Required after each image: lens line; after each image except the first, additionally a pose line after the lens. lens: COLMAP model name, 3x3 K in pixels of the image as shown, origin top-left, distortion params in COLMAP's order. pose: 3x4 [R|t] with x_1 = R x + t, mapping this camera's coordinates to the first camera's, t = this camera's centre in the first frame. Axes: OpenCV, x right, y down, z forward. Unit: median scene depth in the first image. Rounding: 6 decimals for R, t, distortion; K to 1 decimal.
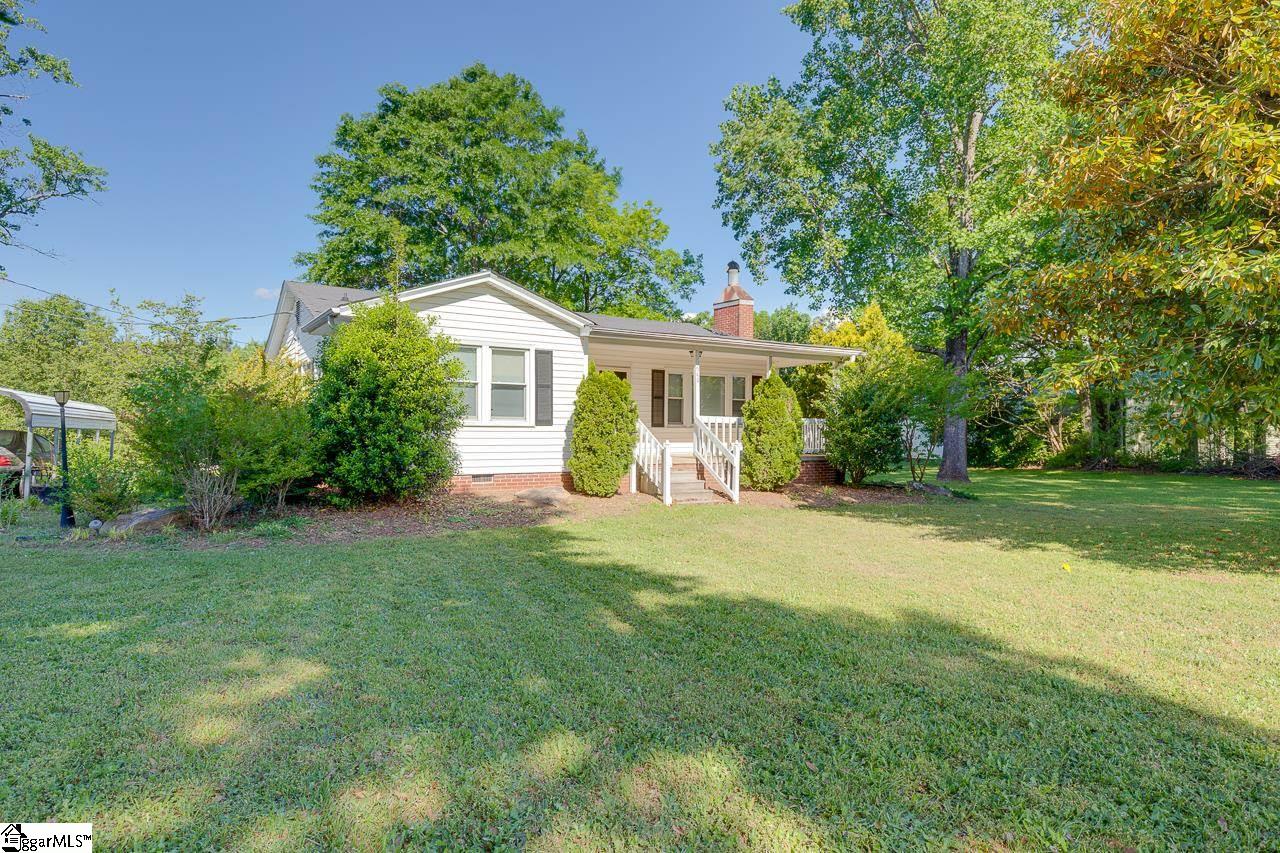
lens RADIAL K [[728.9, 0, 640.0], [0, 728.9, 426.5], [0, 0, 1]] dist [-0.001086, -0.000173]
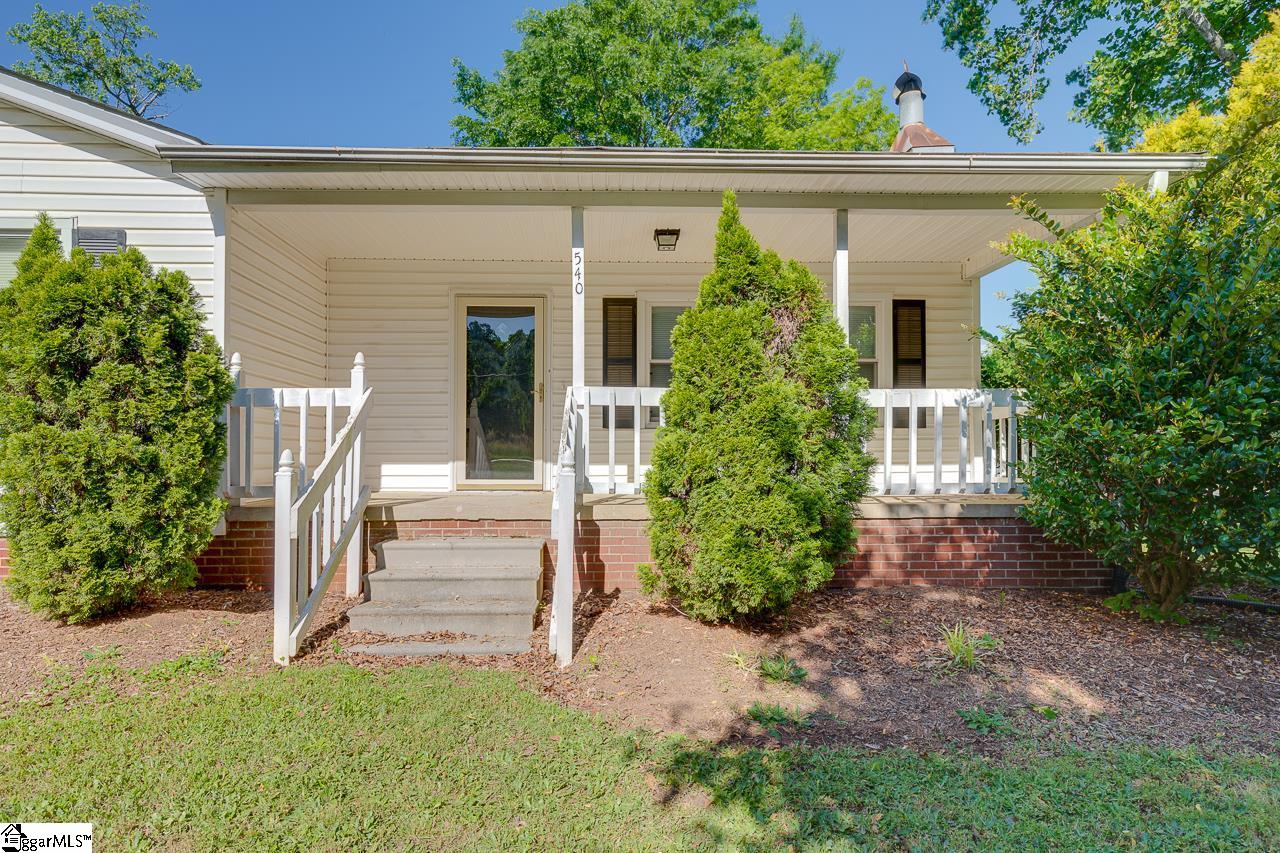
lens RADIAL K [[729.4, 0, 635.2], [0, 729.4, 459.7], [0, 0, 1]] dist [-0.003329, -0.000850]
pose [[0.867120, -0.006571, -0.498055, 0.320470], [0.008574, 0.999962, 0.001735, 0.023239], [0.498025, -0.005774, 0.867143, 0.799804]]
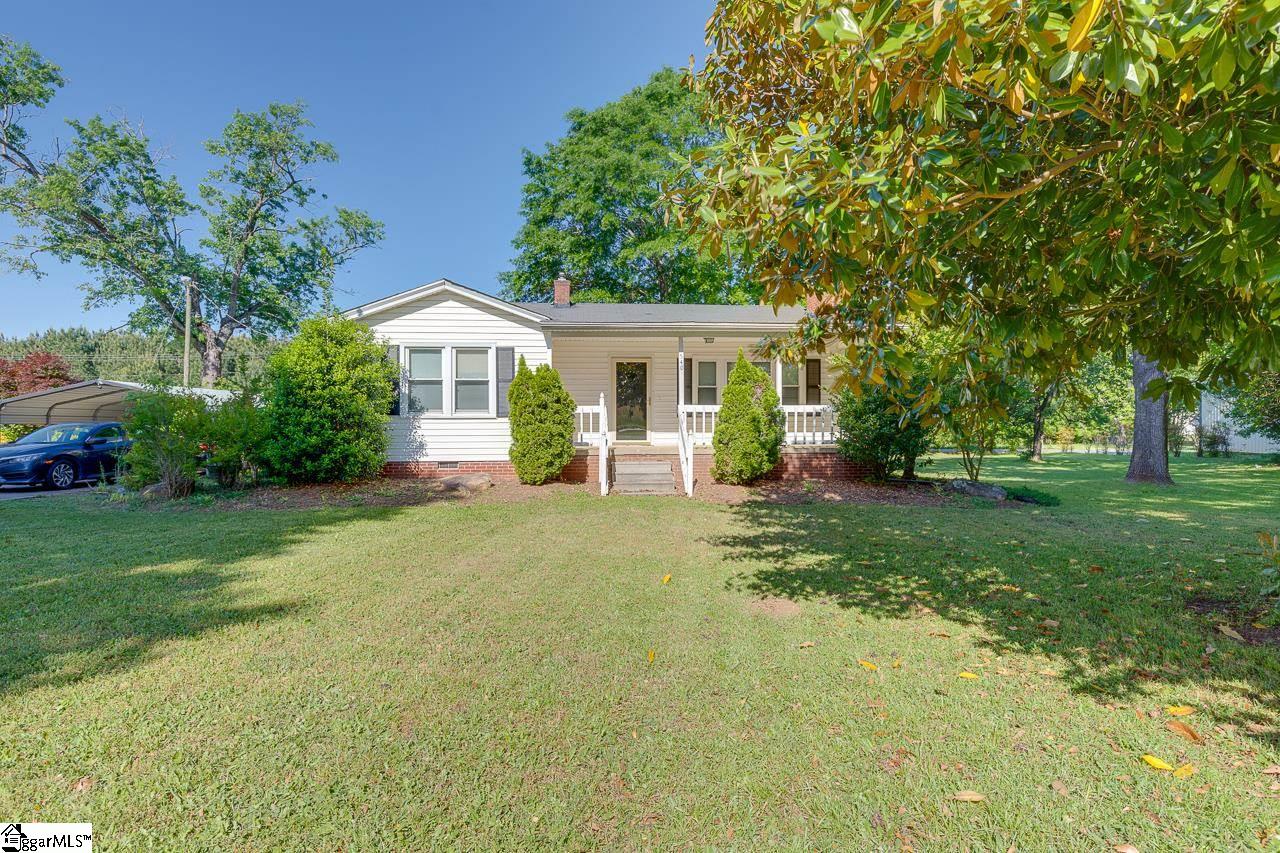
lens RADIAL K [[728.9, 0, 640.0], [0, 728.9, 426.5], [0, 0, 1]] dist [-0.001086, -0.000173]
pose [[0.885101, -0.007788, -0.465334, 0.543948], [0.012930, 0.999886, 0.007859, 0.006309], [0.465219, -0.012973, 0.885100, 0.139660]]
